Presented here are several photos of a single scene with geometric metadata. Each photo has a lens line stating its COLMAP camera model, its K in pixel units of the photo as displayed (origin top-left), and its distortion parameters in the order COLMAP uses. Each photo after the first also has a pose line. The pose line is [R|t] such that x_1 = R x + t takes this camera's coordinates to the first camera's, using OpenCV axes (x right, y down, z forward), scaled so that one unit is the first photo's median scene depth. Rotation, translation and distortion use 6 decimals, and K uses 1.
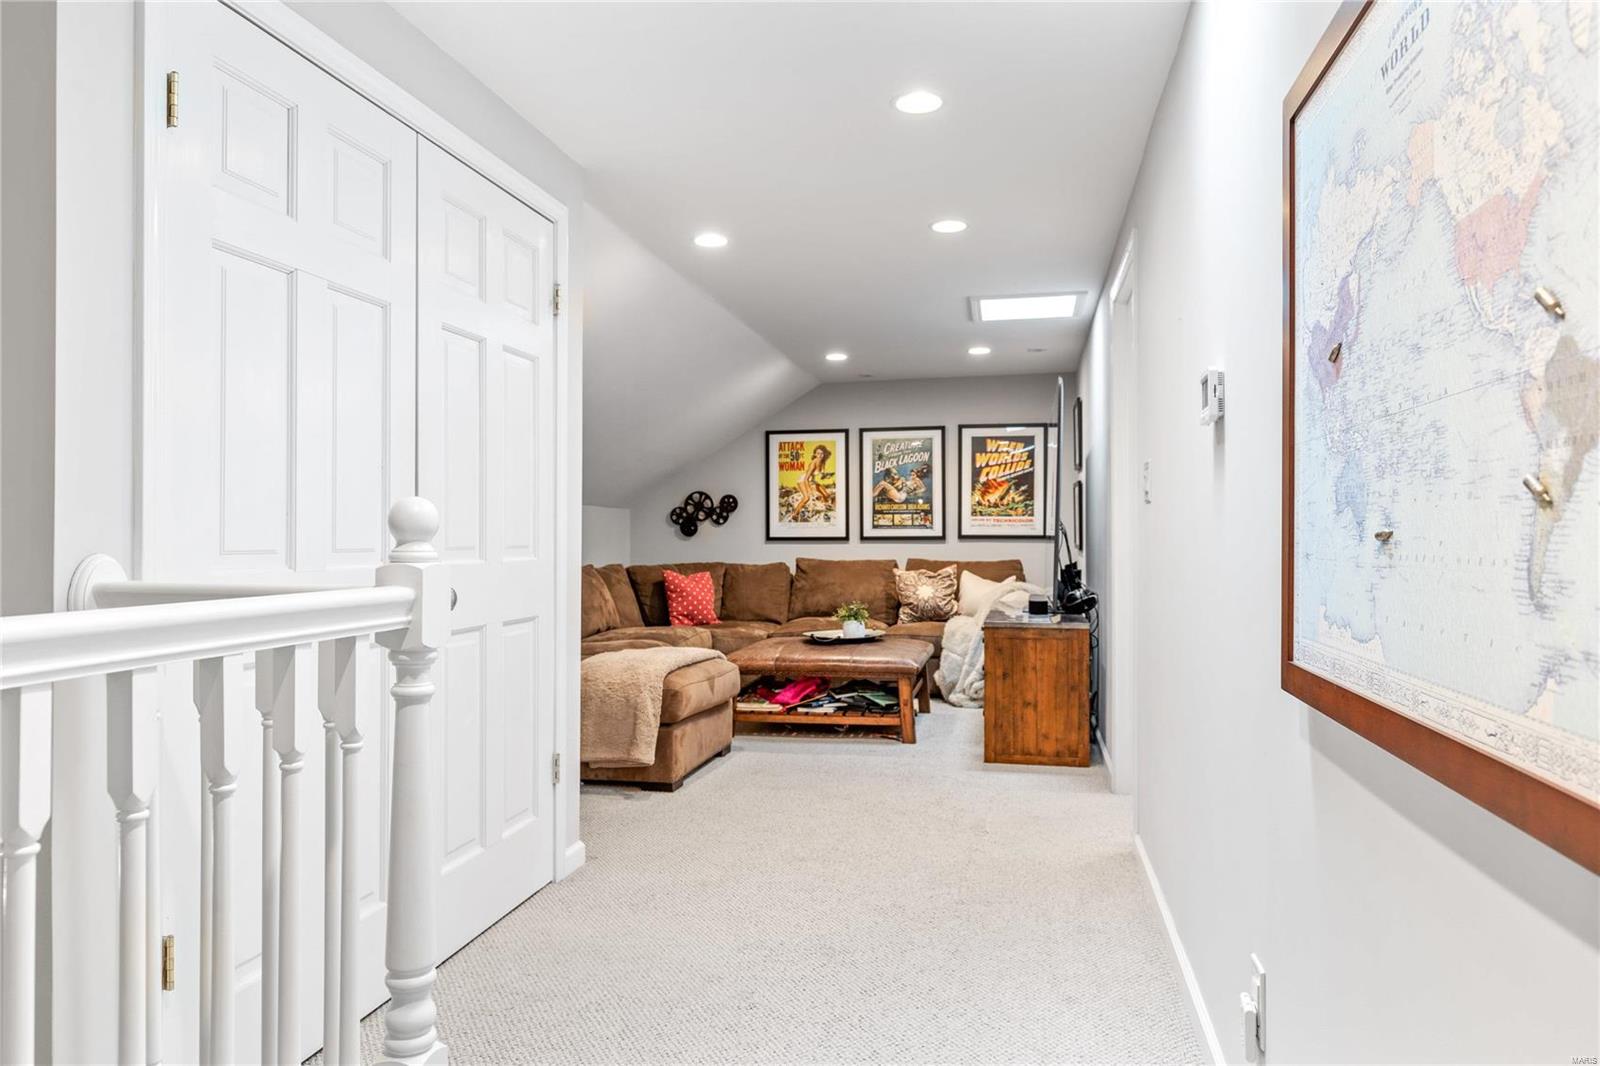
lens RADIAL K [[1081.6, 0, 800.0], [0, 1081.6, 533.0], [0, 0, 1]] dist [0.001005, 0.003028]
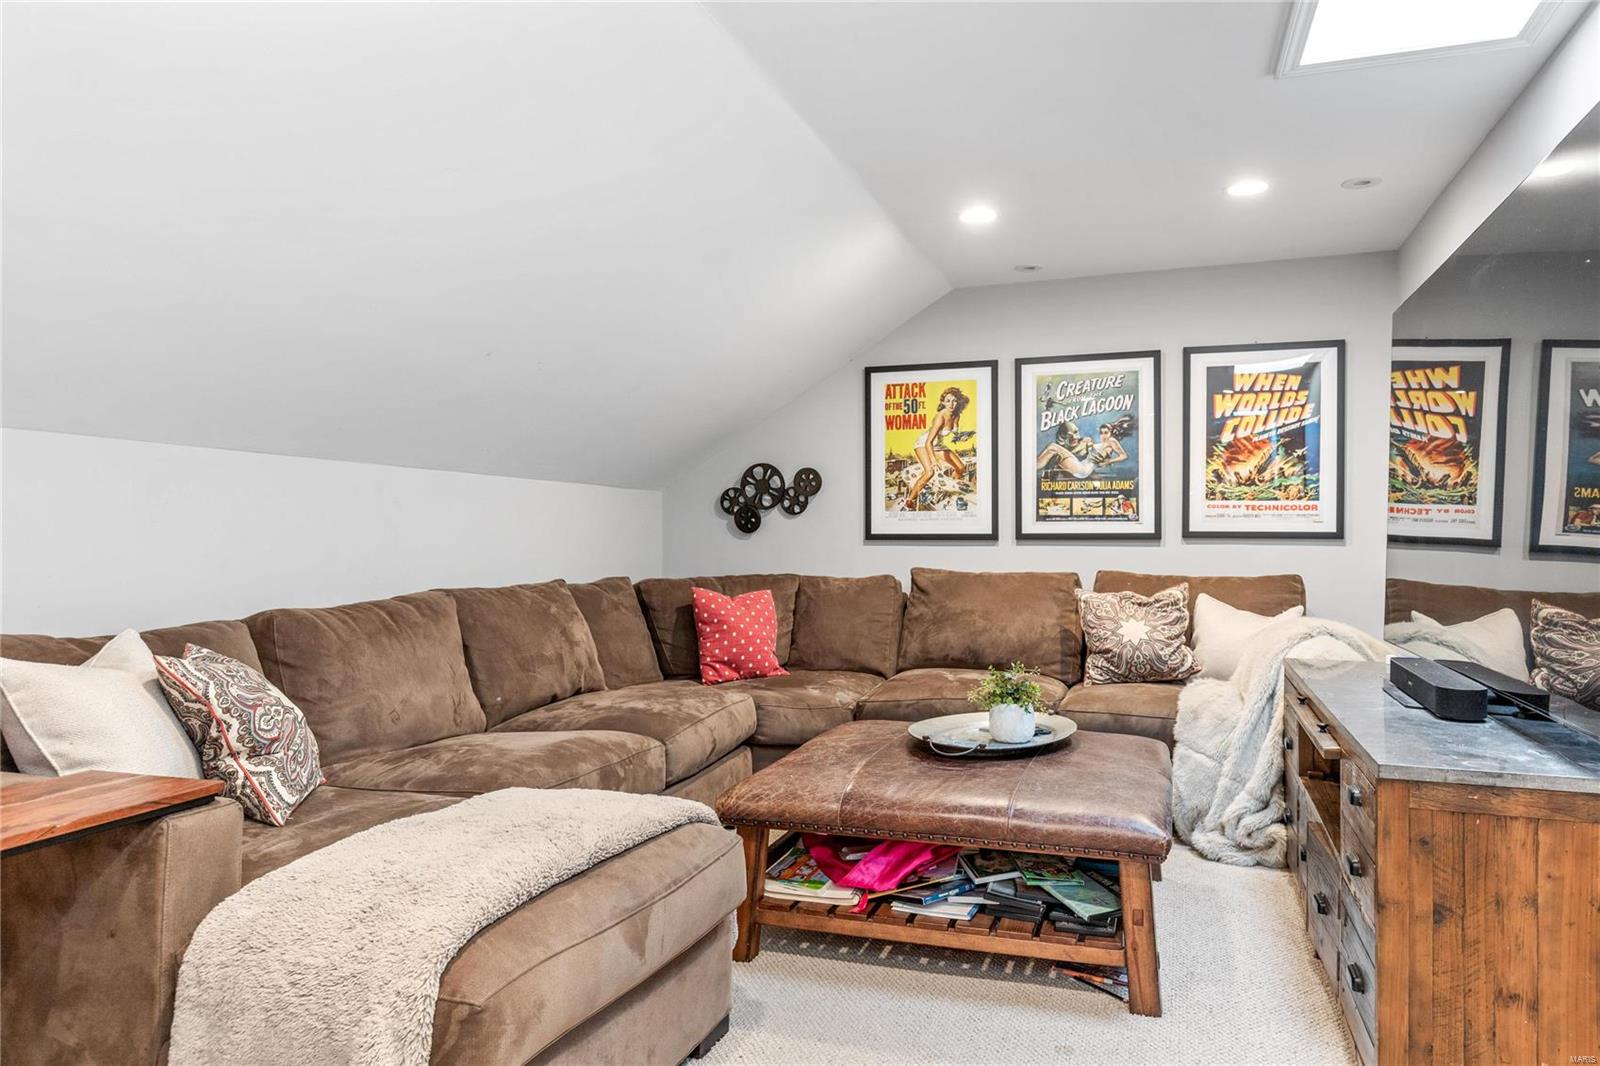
lens RADIAL K [[1081.6, 0, 800.0], [0, 1081.6, 533.0], [0, 0, 1]] dist [0.001005, 0.003028]
pose [[0.991747, 0.002695, -0.128183, 0.012720], [-0.002276, 0.999992, 0.003415, 0.000981], [0.128191, -0.003095, 0.991745, 0.380133]]
